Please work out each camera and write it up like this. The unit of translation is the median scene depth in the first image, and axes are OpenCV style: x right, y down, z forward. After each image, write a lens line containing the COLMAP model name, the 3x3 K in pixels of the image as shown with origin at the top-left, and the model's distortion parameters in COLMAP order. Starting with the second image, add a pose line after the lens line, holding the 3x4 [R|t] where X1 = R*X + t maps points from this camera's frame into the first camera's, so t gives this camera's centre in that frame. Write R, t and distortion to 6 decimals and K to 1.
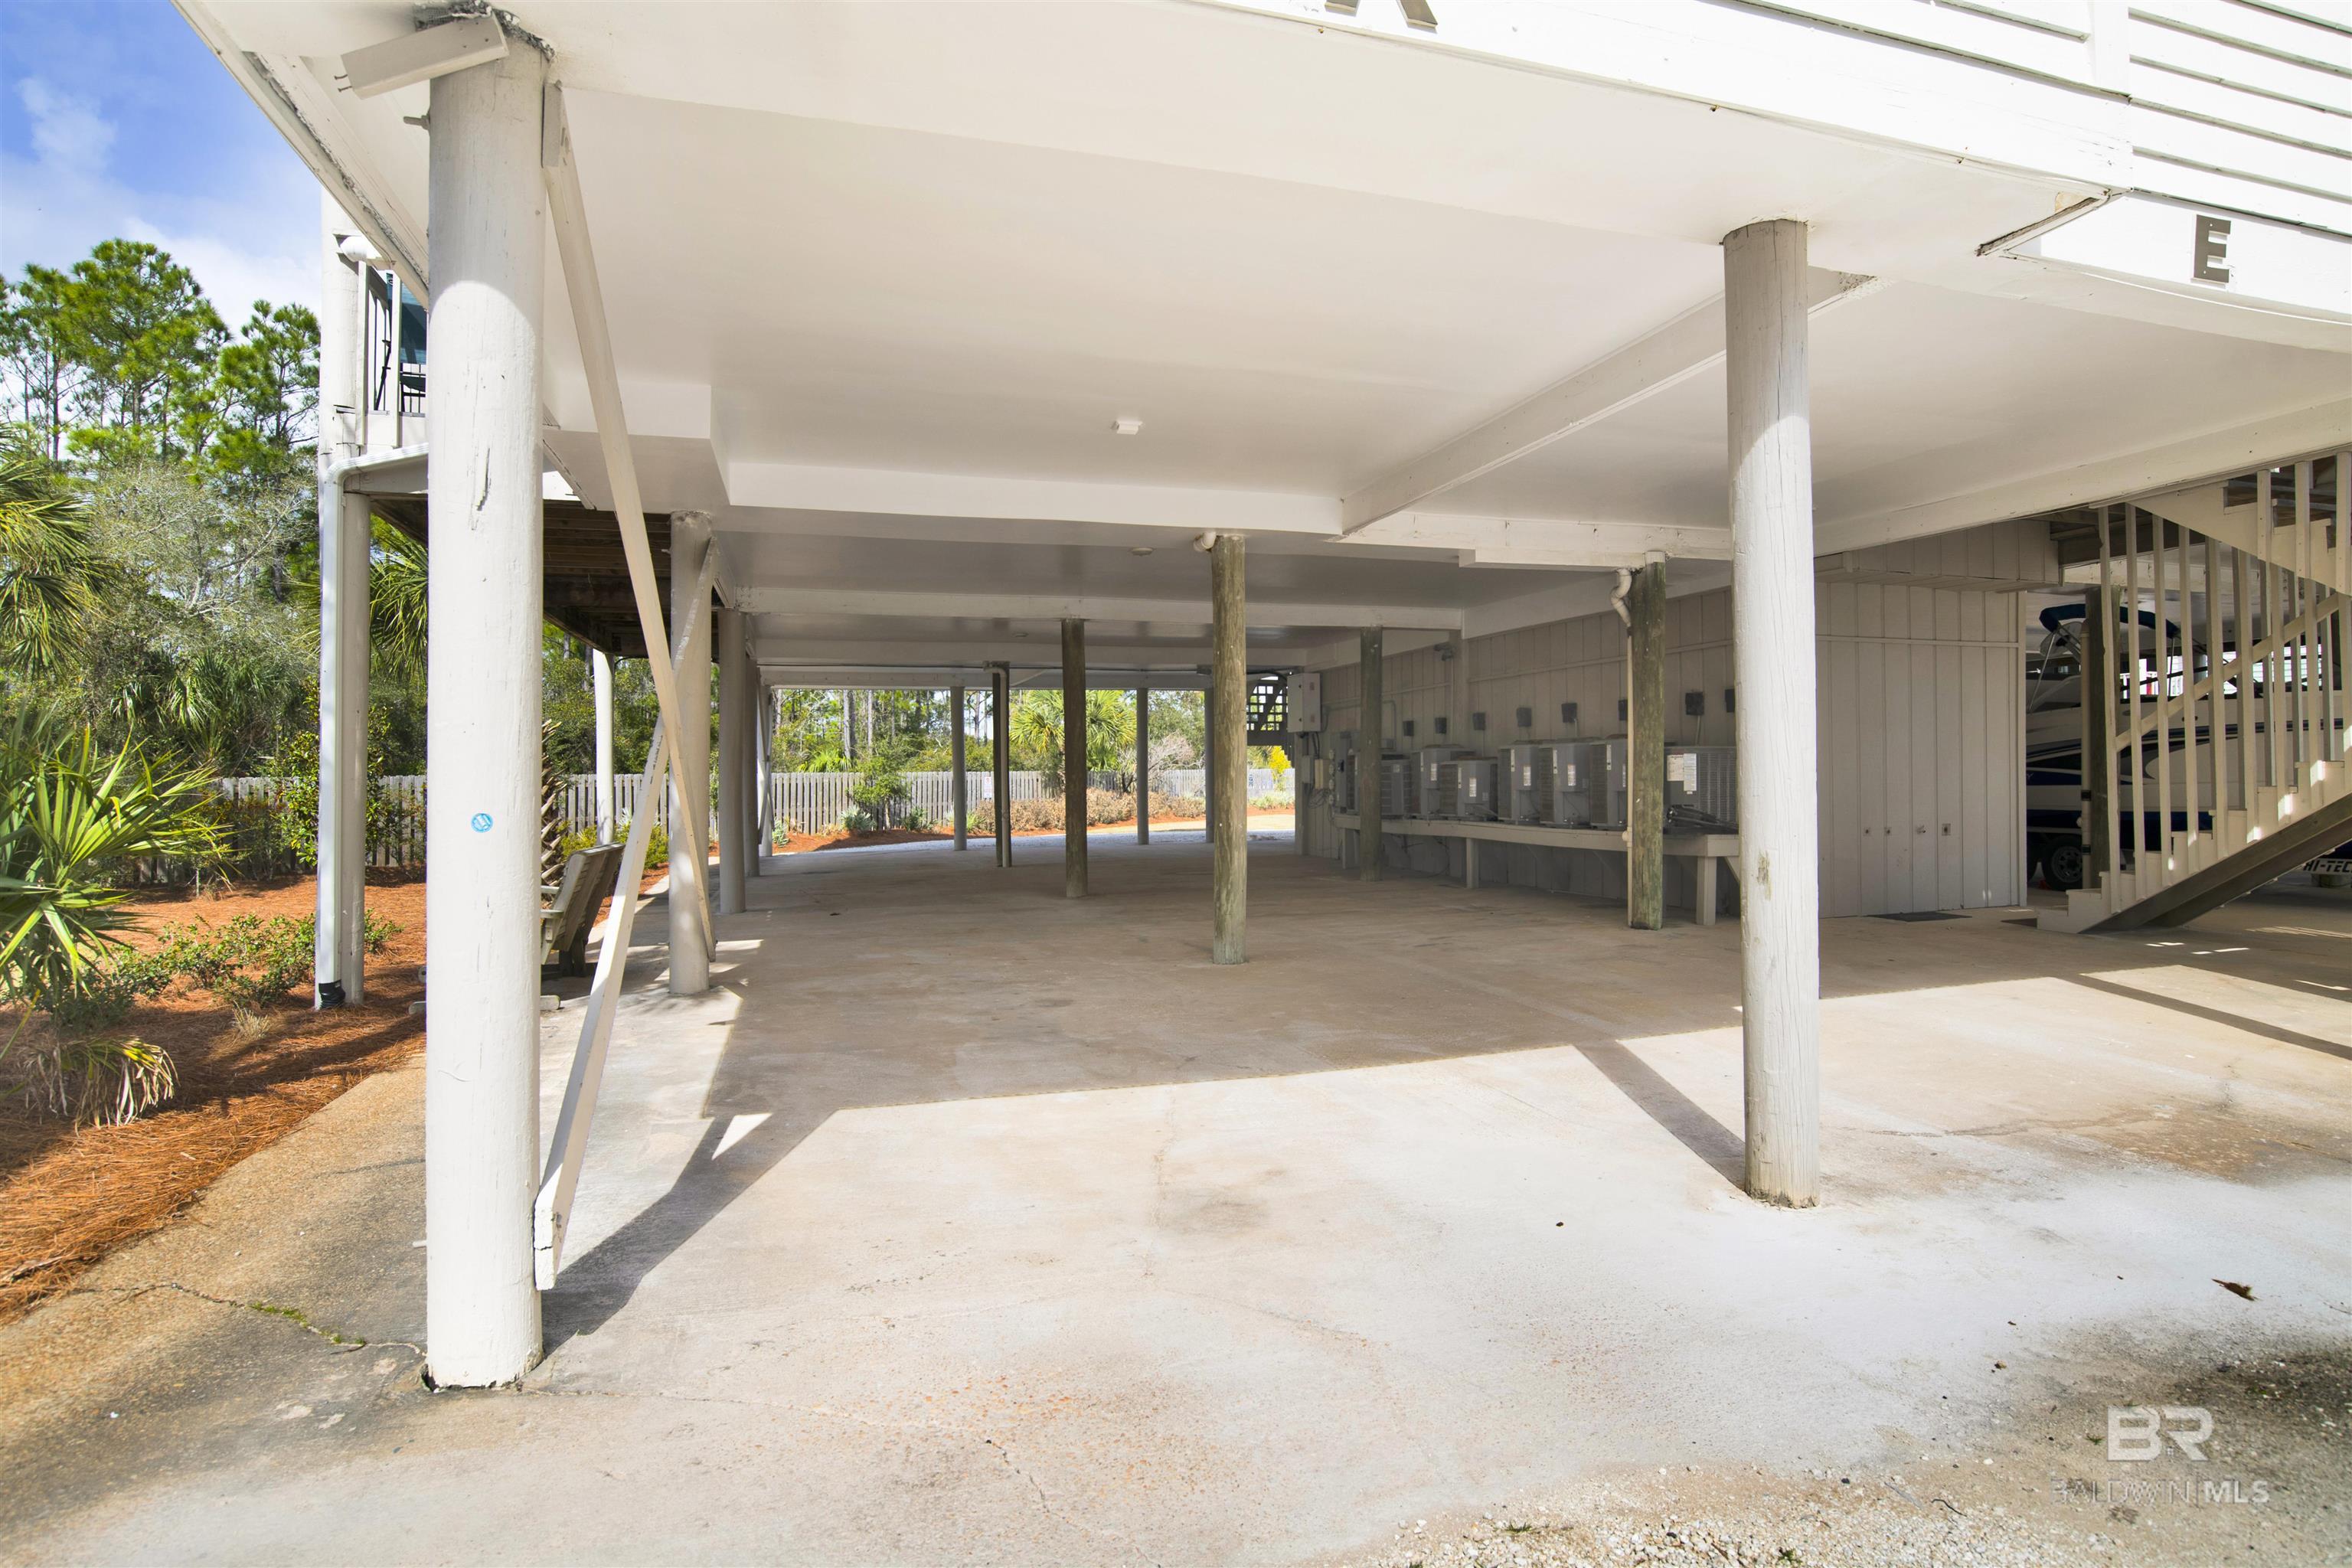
lens RADIAL K [[1229.9, 0, 1191.7], [0, 1229.9, 774.2], [0, 0, 1]] dist [-0.067167, 0.025096]
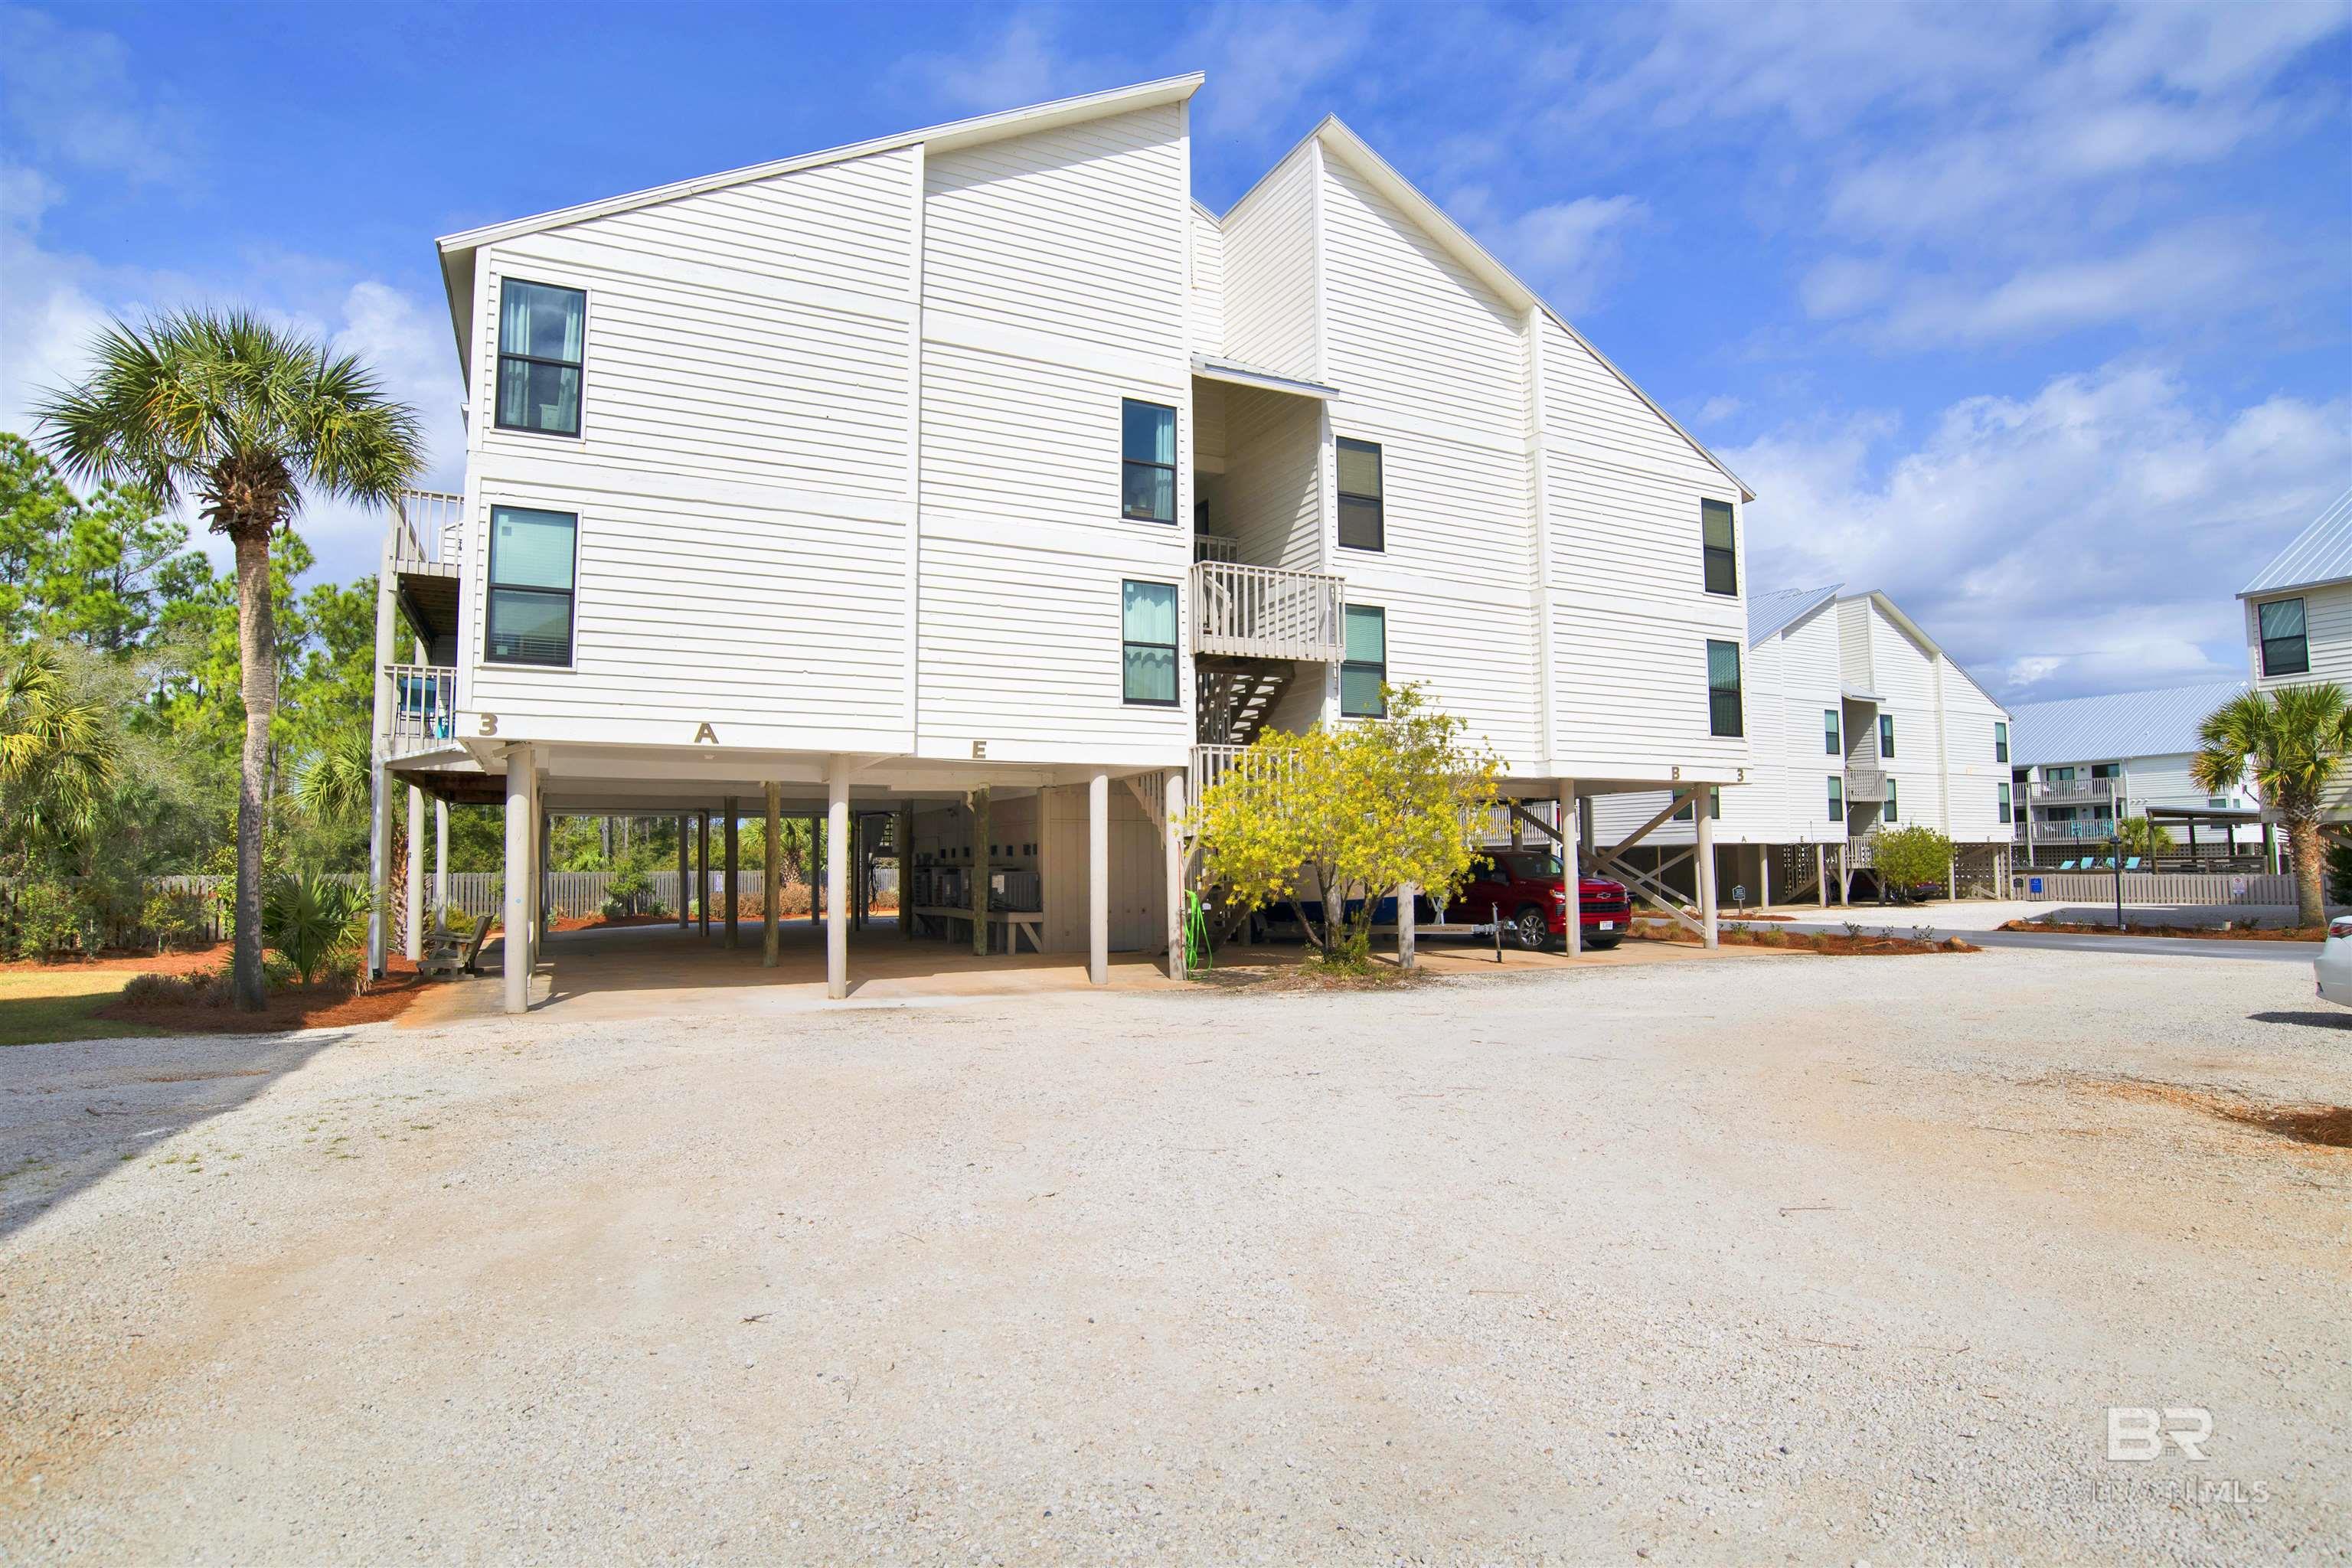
lens RADIAL K [[1213.9, 0, 1178.8], [0, 1213.9, 841.4], [0, 0, 1]] dist [-0.066584, 0.016426]
pose [[0.985665, 0.010102, 0.168414, 0.111013], [-0.006492, 0.999737, -0.021974, -0.010085], [-0.168591, 0.020565, 0.985471, -0.375667]]
